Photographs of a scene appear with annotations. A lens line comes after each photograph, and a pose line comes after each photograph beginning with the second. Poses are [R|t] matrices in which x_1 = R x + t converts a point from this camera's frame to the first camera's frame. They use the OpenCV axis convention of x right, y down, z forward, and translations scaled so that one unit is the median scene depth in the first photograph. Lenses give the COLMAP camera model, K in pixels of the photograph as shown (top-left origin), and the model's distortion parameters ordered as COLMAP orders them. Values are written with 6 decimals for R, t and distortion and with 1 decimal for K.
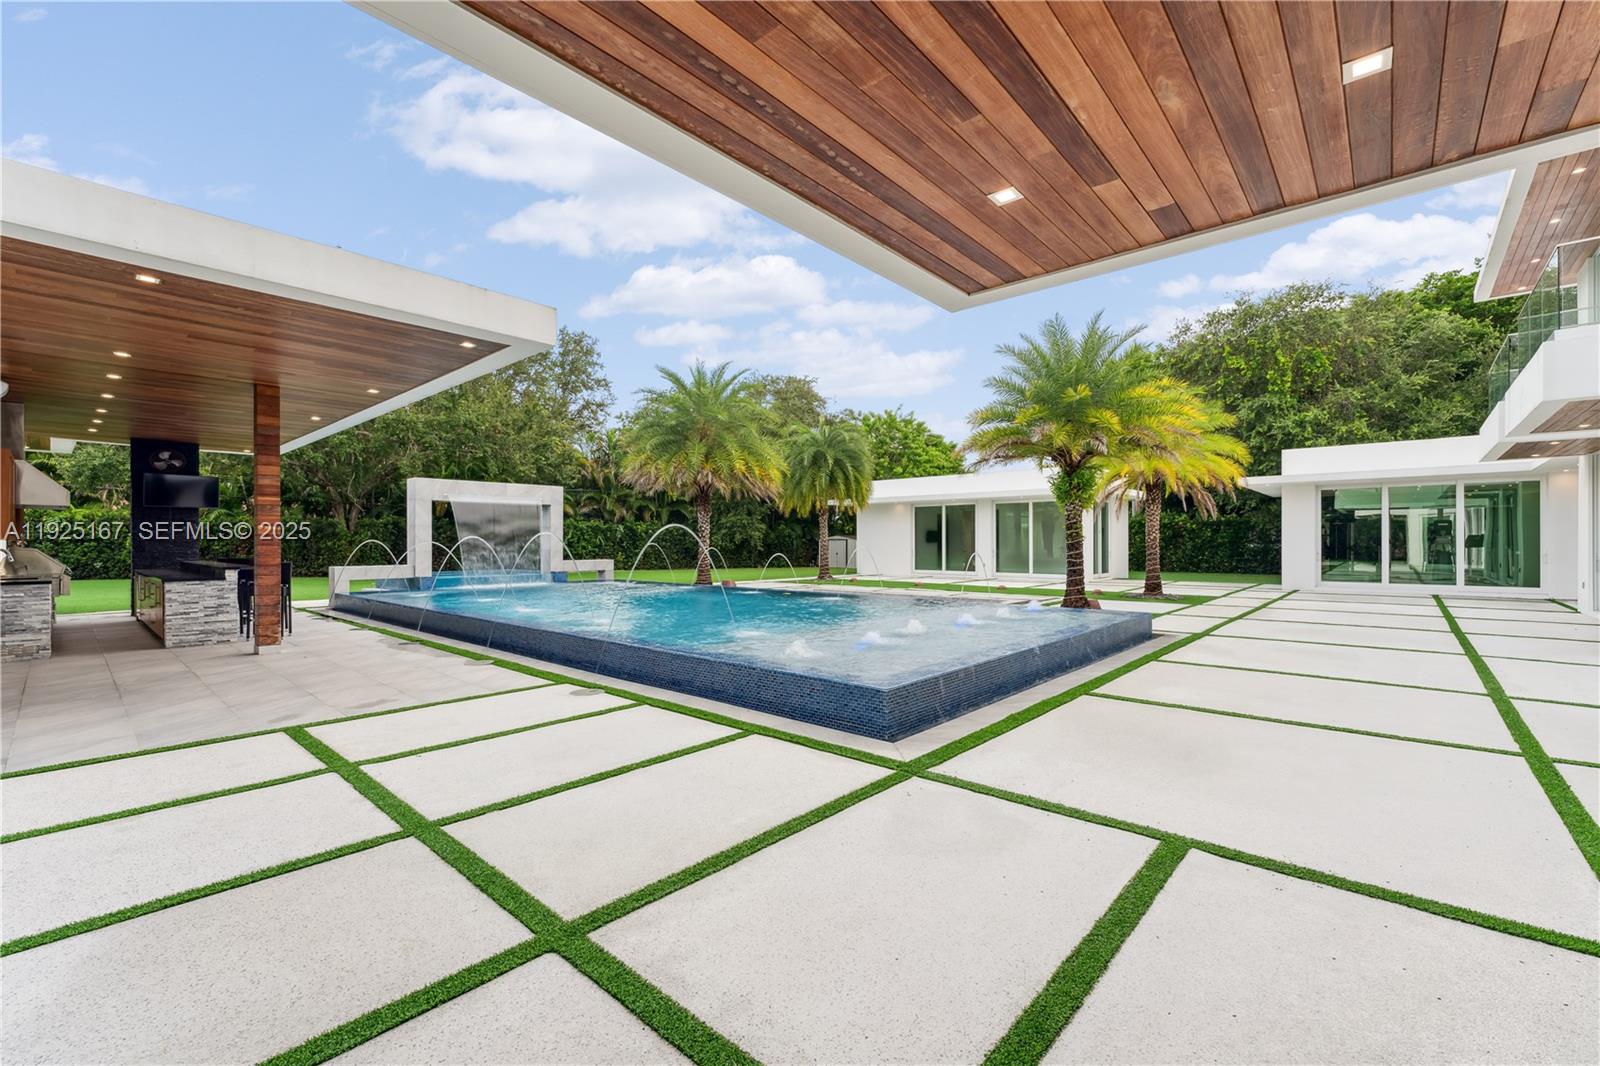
lens RADIAL K [[675.5, 0, 792.8], [0, 675.5, 545.4], [0, 0, 1]] dist [0.001507, 0.000222]
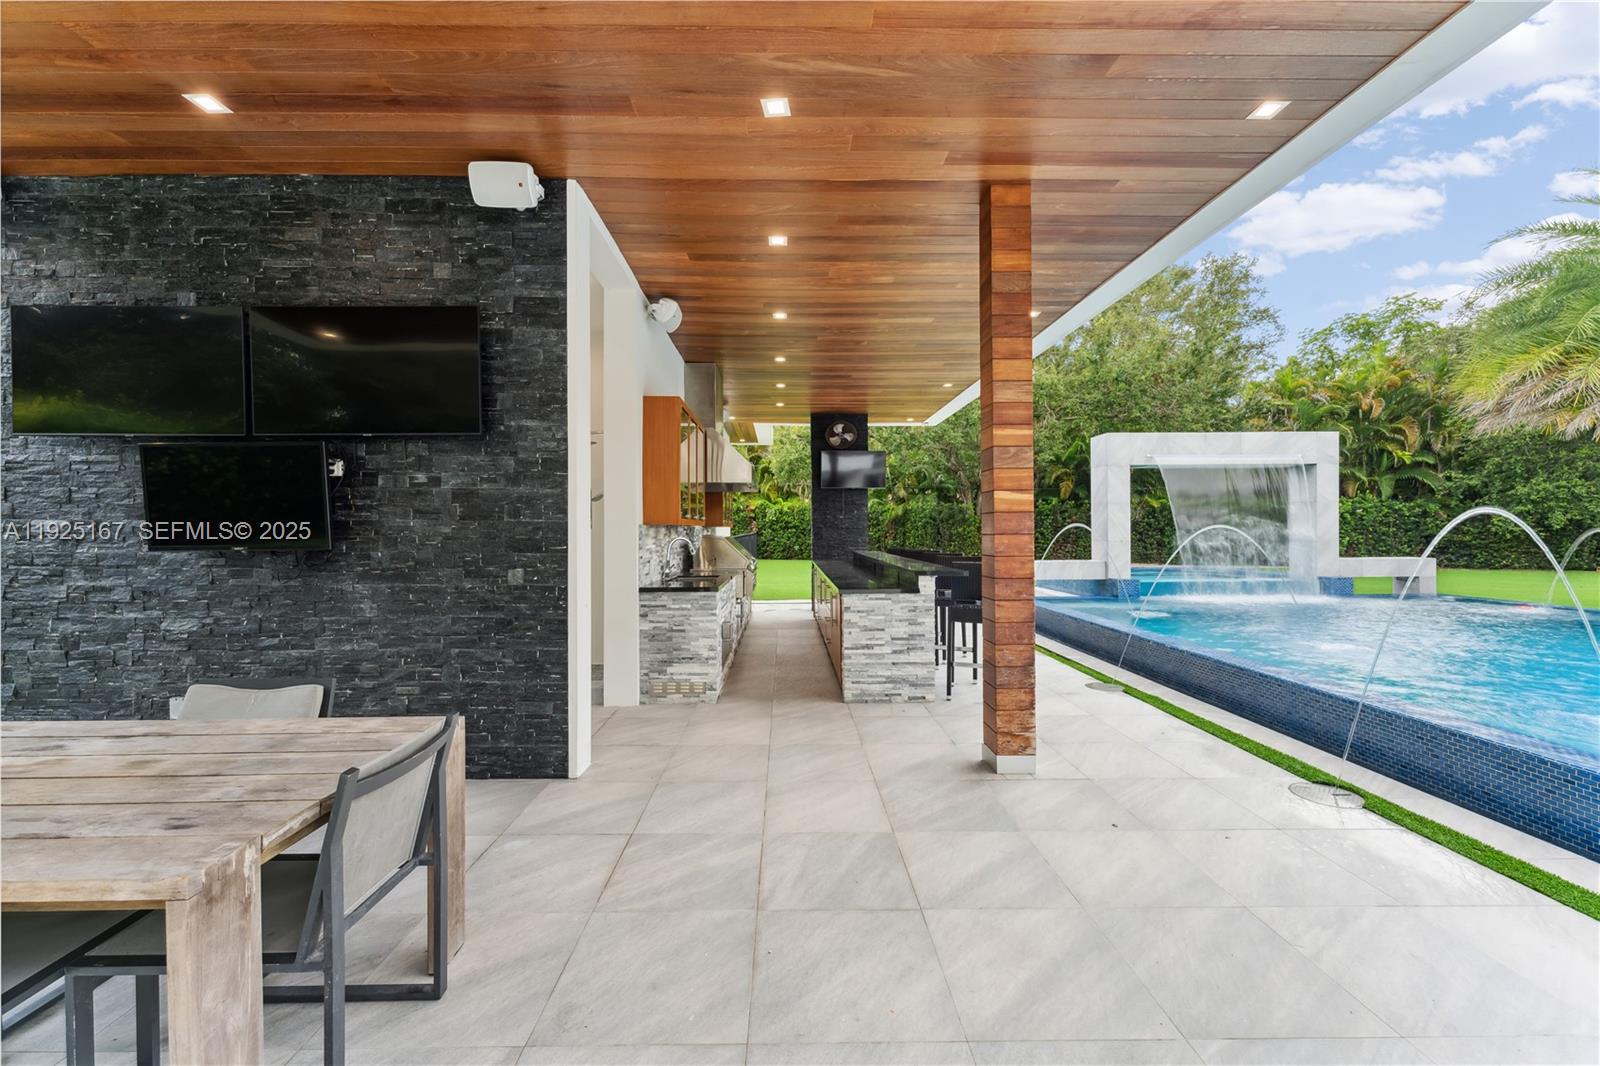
lens RADIAL K [[656.3, 0, 795.3], [0, 656.3, 536.3], [0, 0, 1]] dist [0.001062, 0.000289]
pose [[0.690908, 0.004763, -0.722927, -0.351064], [0.000780, 0.999973, 0.007334, -0.001256], [0.722942, -0.005631, 0.690886, 0.370786]]
